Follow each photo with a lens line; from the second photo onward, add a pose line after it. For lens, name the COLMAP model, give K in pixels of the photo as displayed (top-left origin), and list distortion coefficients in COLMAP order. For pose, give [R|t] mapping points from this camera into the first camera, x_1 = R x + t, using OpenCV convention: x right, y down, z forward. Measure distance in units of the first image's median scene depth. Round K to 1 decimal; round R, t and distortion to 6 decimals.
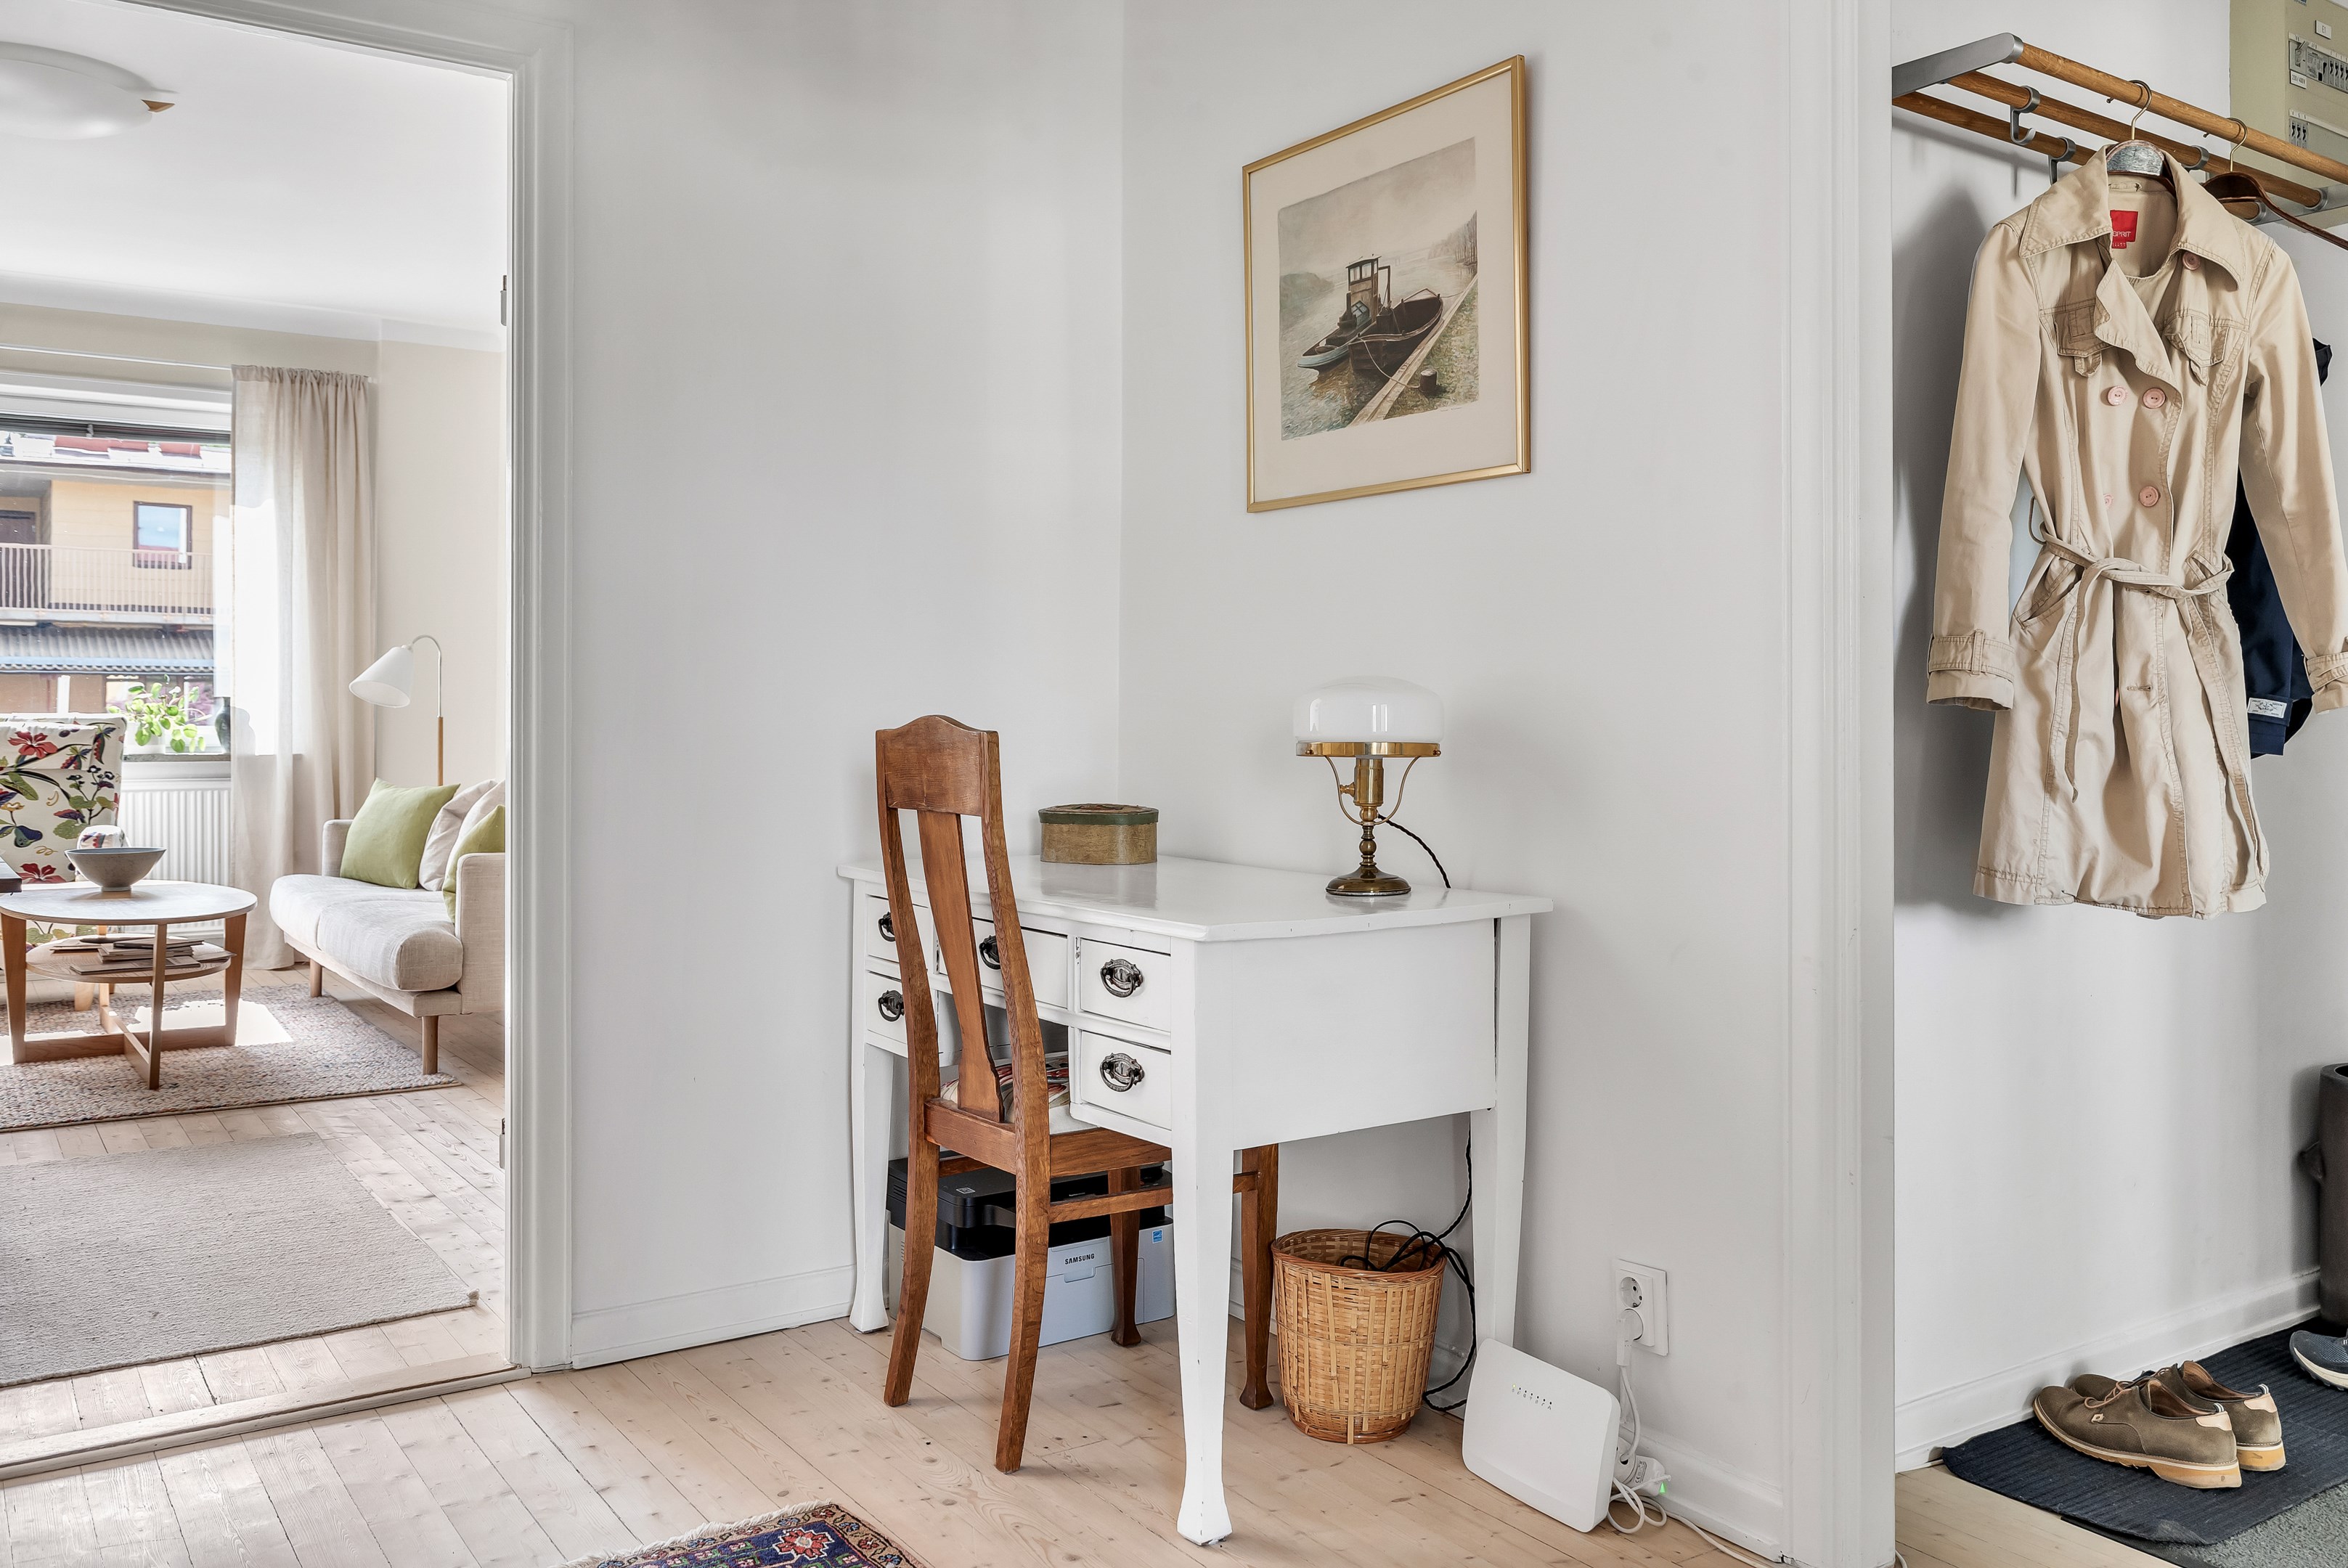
lens RADIAL K [[1872.4, 0, 1233.7], [0, 1872.4, 719.2], [0, 0, 1]] dist [-0.017553, 0.012173]
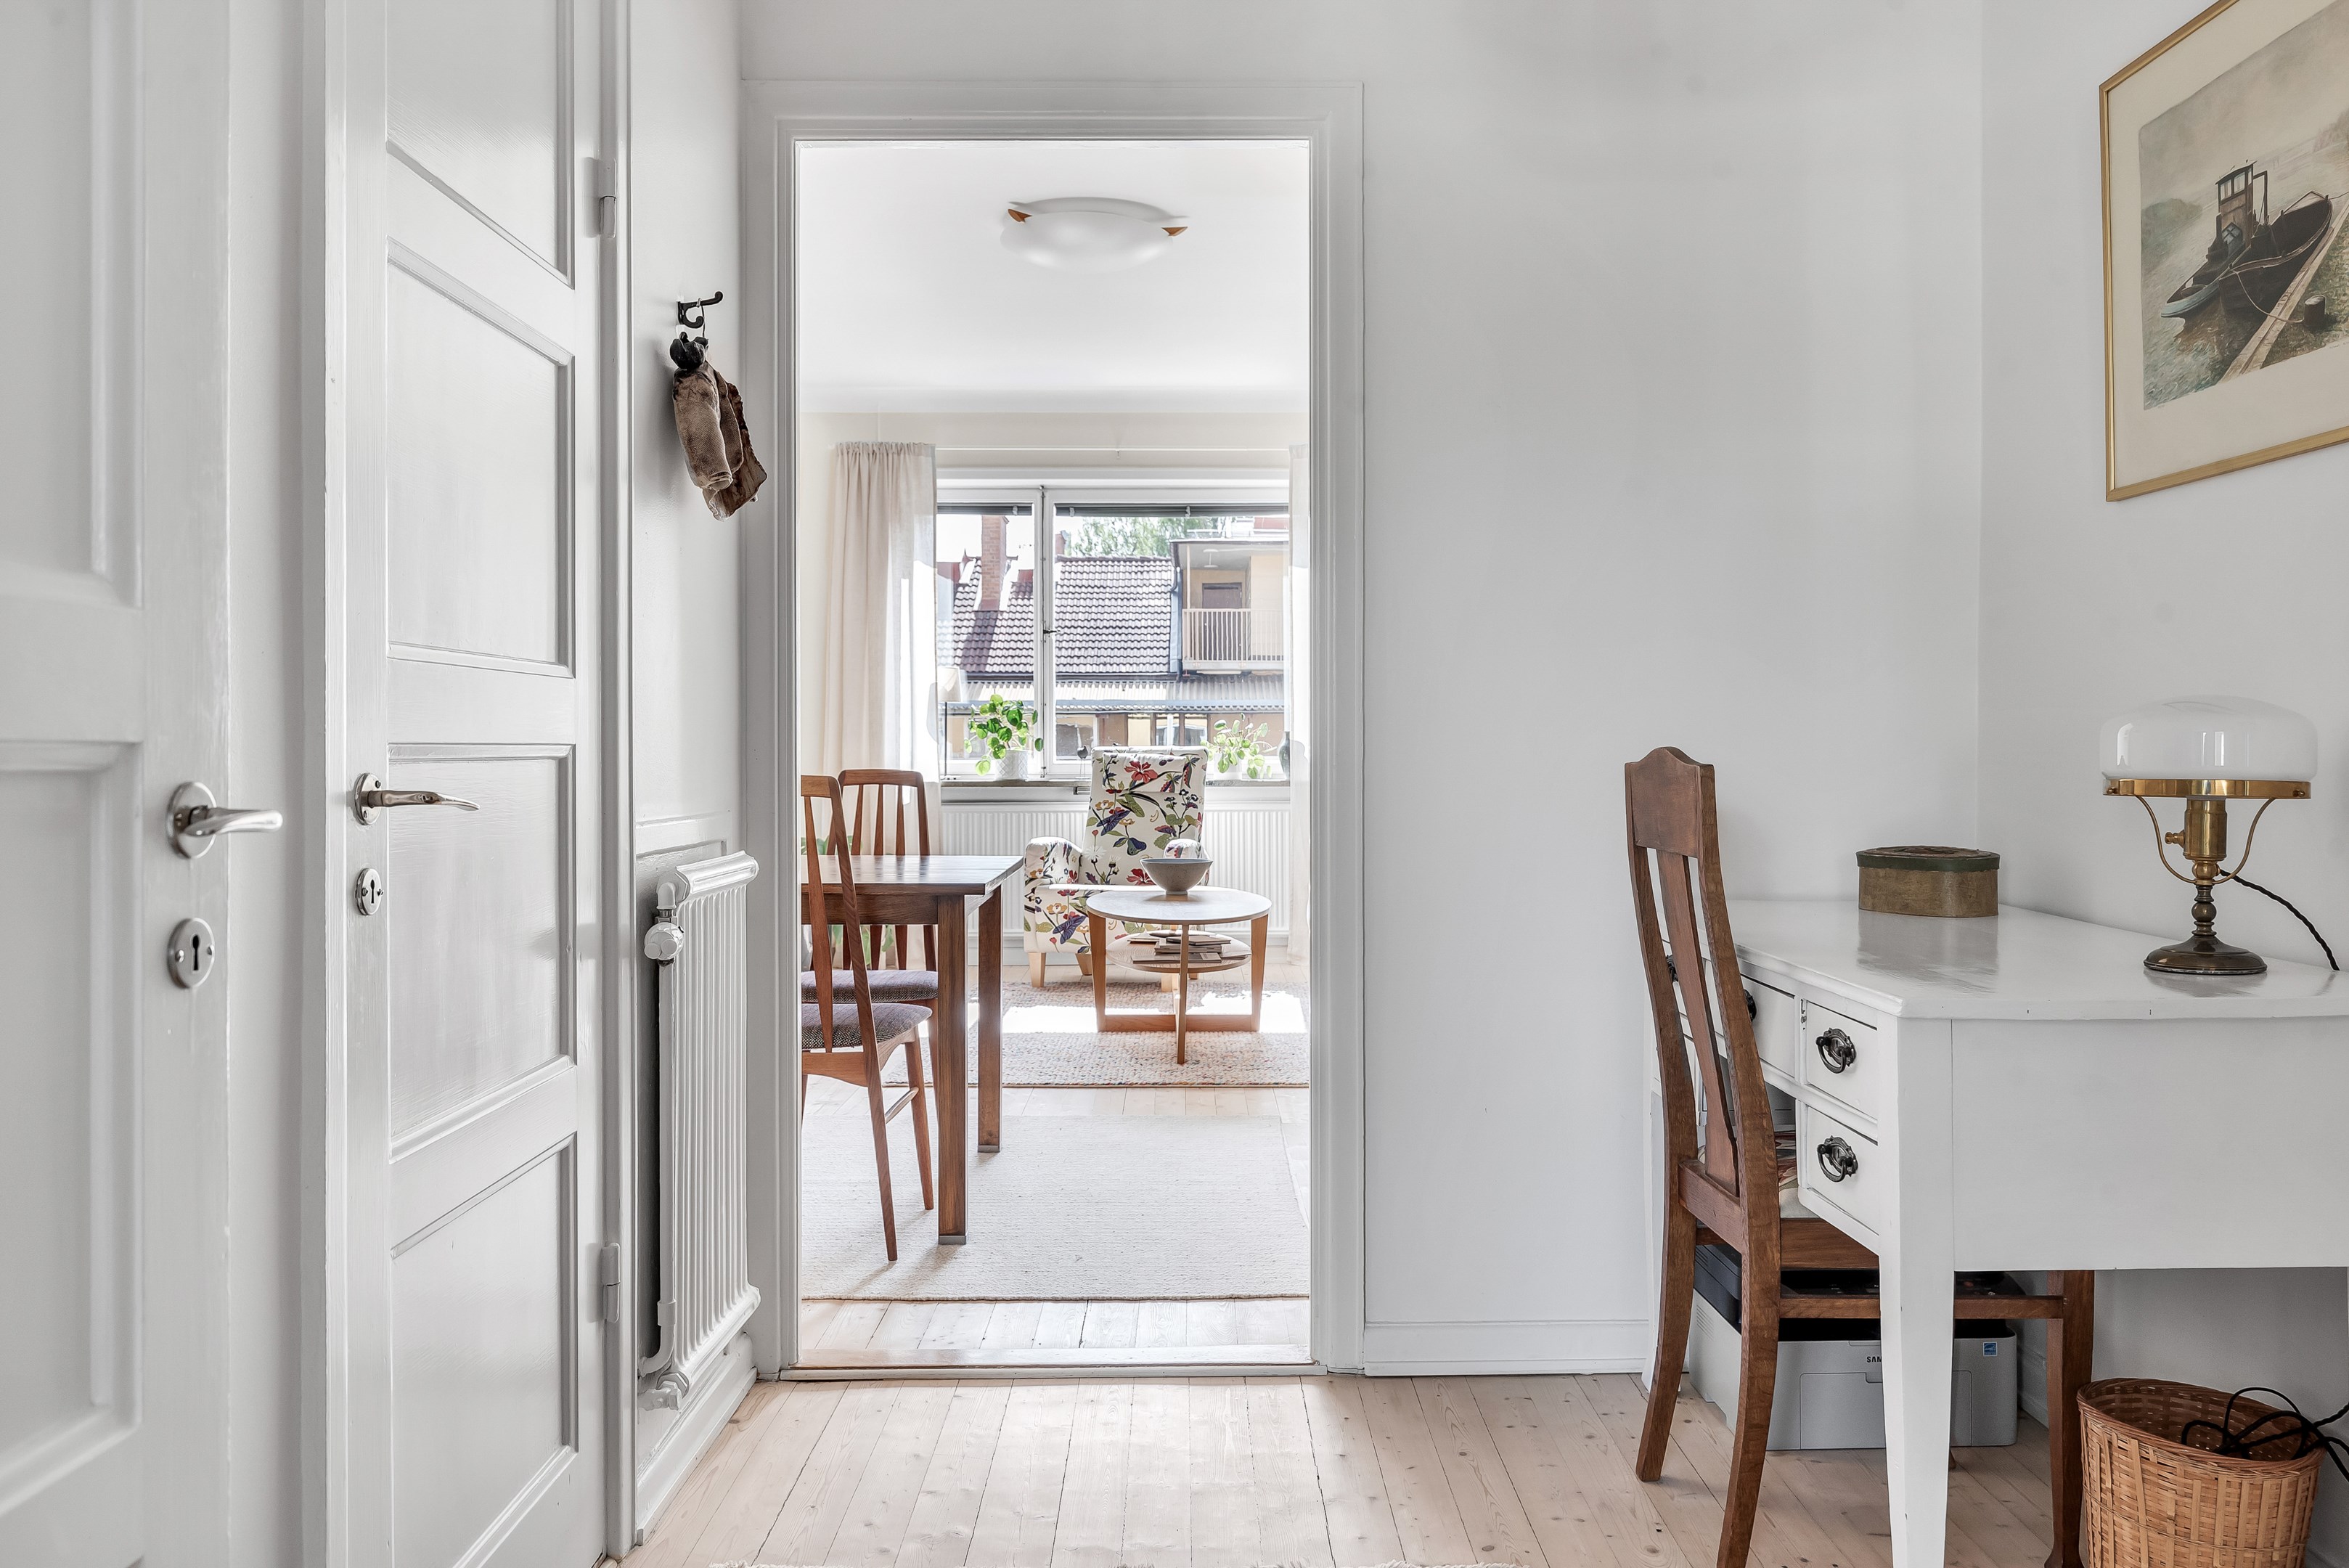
lens RADIAL K [[1795.5, 0, 1184.9], [0, 1795.5, 763.6], [0, 0, 1]] dist [-0.008802, 0.005978]
pose [[0.826813, 0.001372, -0.562475, 0.113988], [0.003347, 0.999967, 0.007359, -0.000965], [0.562467, -0.007967, 0.826782, 0.106434]]
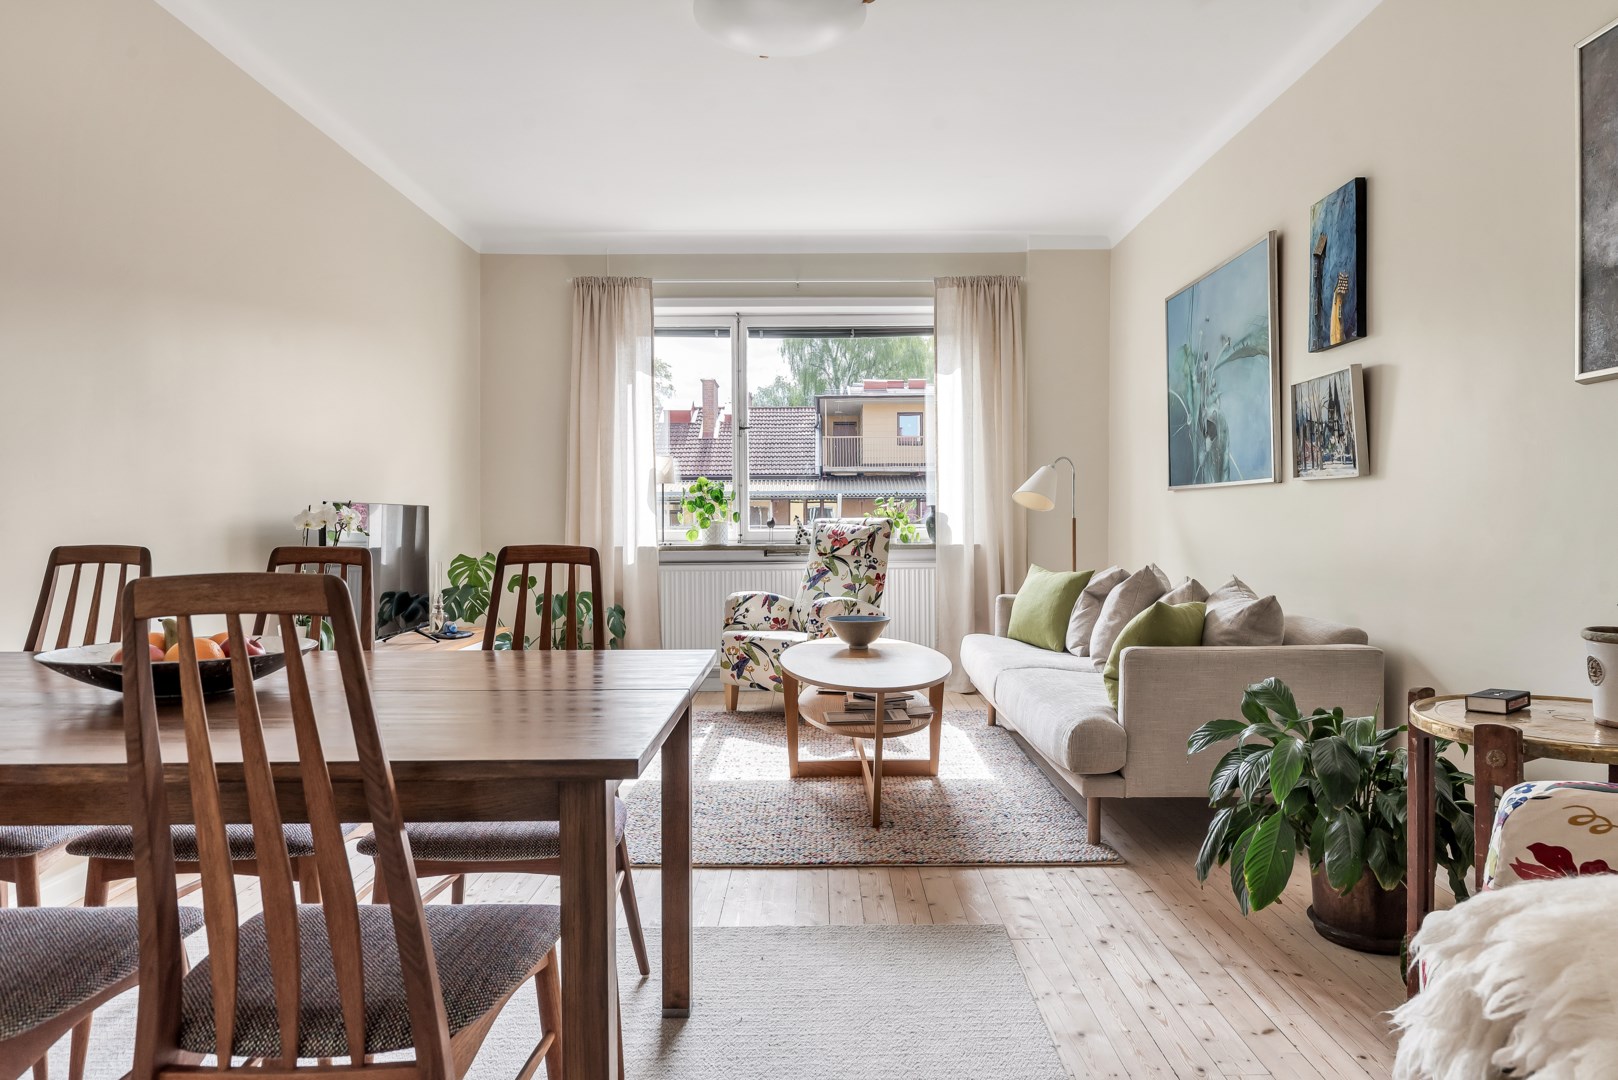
lens RADIAL K [[1097.6, 0, 813.0], [0, 1097.6, 530.9], [0, 0, 1]] dist [-0.003429, 0.002378]
pose [[0.820286, -0.001864, -0.571951, -0.364823], [0.008258, 0.999929, 0.008584, -0.001158], [0.571894, -0.011764, 0.820243, 0.701344]]
